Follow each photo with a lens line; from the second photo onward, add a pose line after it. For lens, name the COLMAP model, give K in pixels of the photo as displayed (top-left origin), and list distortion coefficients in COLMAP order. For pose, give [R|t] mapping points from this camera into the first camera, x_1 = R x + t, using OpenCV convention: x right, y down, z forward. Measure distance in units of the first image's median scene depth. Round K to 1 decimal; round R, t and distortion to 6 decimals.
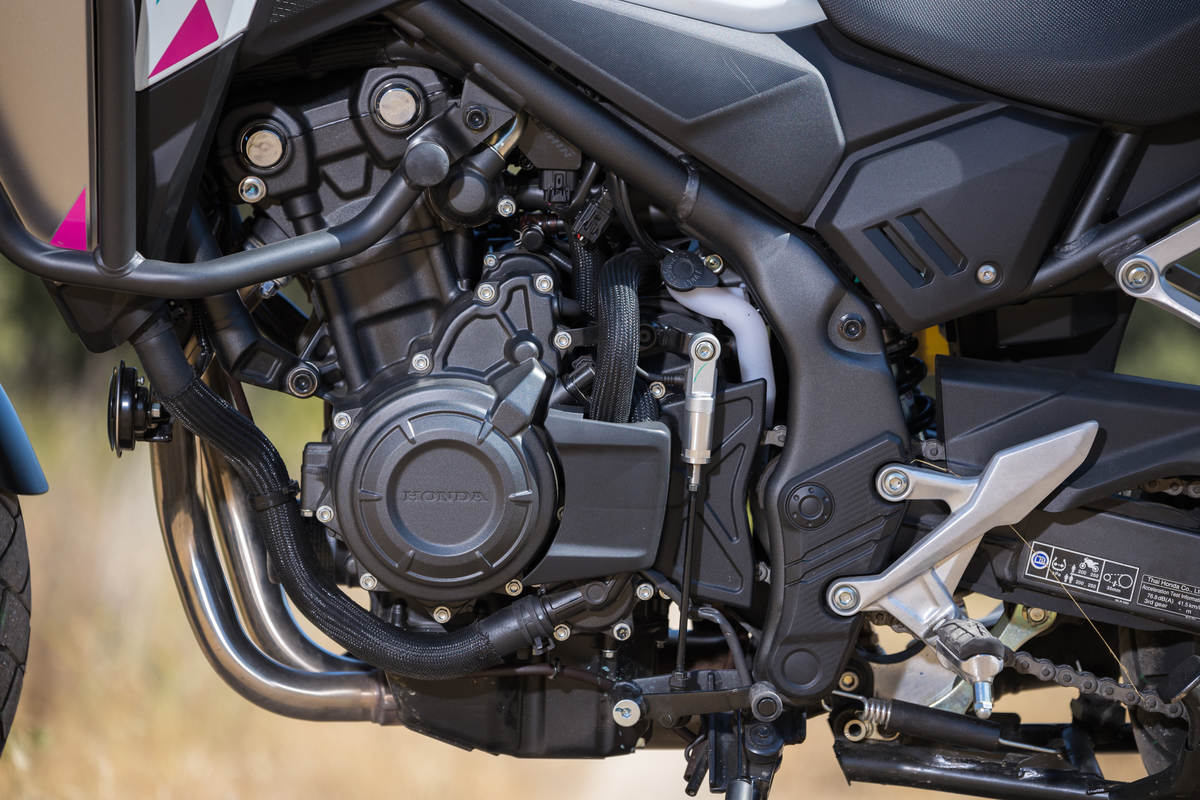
lens RADIAL K [[4487.4, 0, 595.3], [0, 4487.4, 396.0], [0, 0, 1]] dist [0.892856, 0.000000]
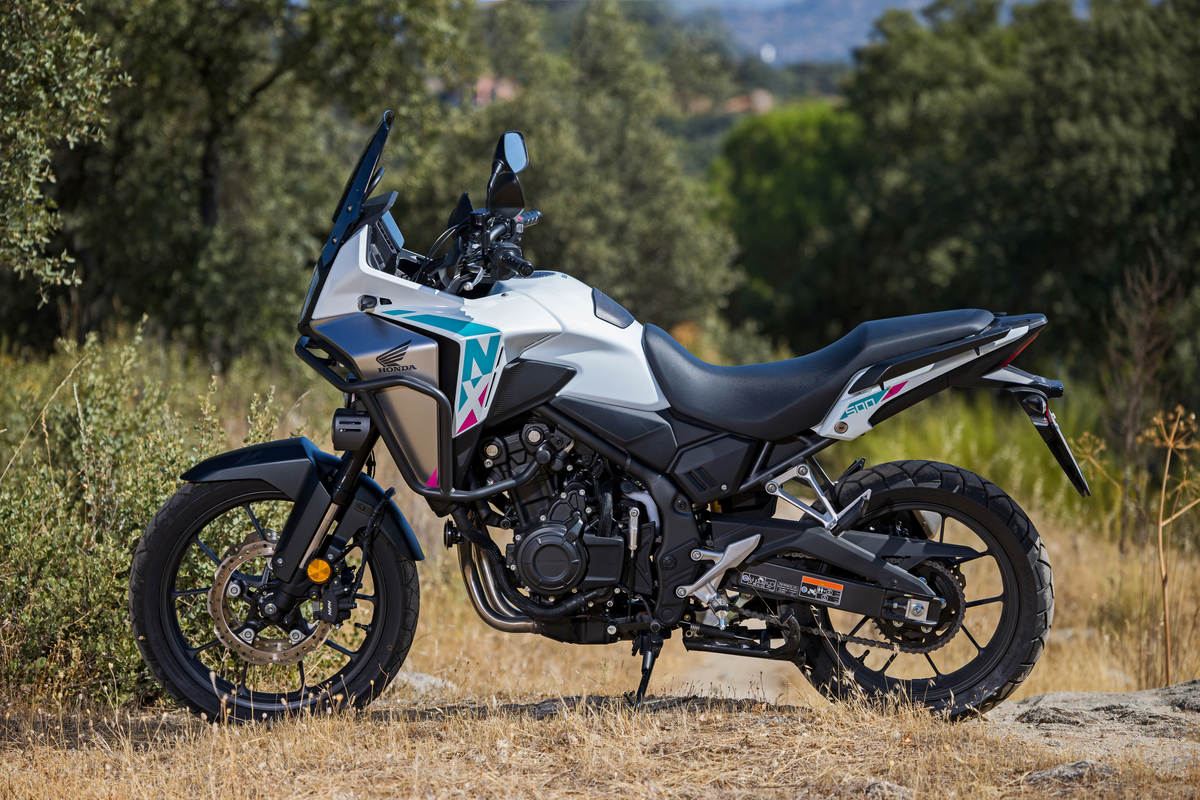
lens RADIAL K [[4374.6, 0, 609.6], [0, 4374.6, 397.6], [0, 0, 1]] dist [0.568734, 0.000000]
pose [[0.998467, -0.015955, -0.052995, 0.167681], [0.017603, 0.999371, 0.030773, -0.181980], [0.052470, -0.031659, 0.998121, -2.000789]]
